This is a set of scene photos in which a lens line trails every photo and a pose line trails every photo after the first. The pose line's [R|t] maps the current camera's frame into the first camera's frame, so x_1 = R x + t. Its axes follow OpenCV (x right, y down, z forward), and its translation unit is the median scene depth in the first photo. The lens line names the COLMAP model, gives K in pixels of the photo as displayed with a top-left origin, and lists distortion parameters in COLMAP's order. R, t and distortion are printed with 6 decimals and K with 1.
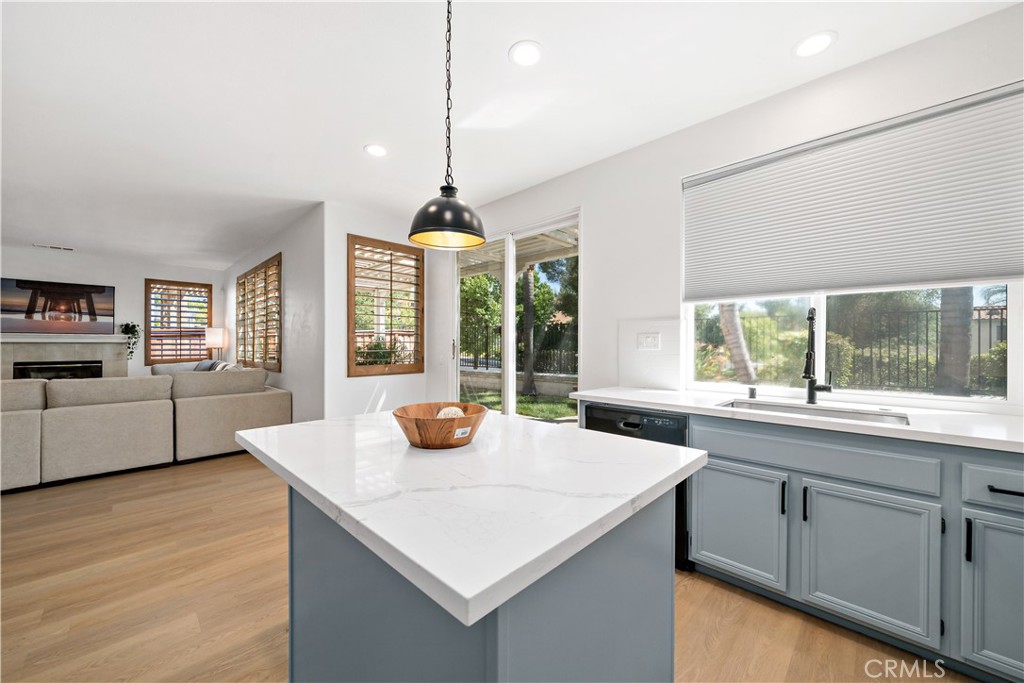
lens RADIAL K [[384.3, 0, 512.0], [0, 384.3, 341.5], [0, 0, 1]] dist [-0.001264, -0.000058]
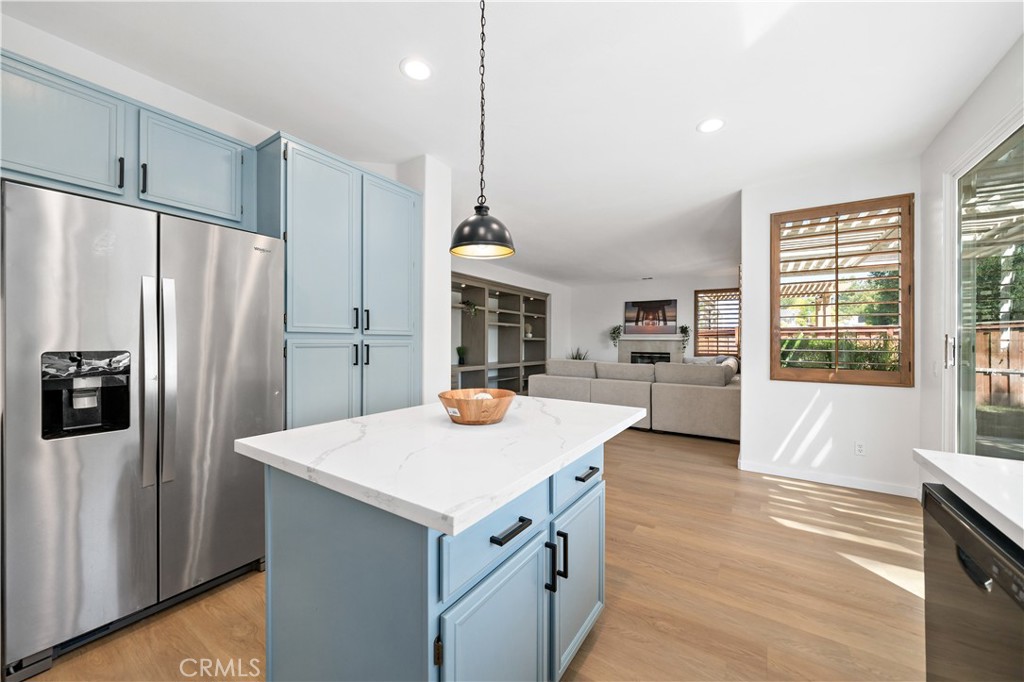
lens RADIAL K [[378.8, 0, 512.0], [0, 378.8, 341.0], [0, 0, 1]] dist [0.000217, 0.000061]
pose [[0.189511, 0.002903, -0.981874, 0.205527], [0.000585, 0.999995, 0.003070, 0.001706], [0.981879, -0.001156, 0.189508, 0.180374]]
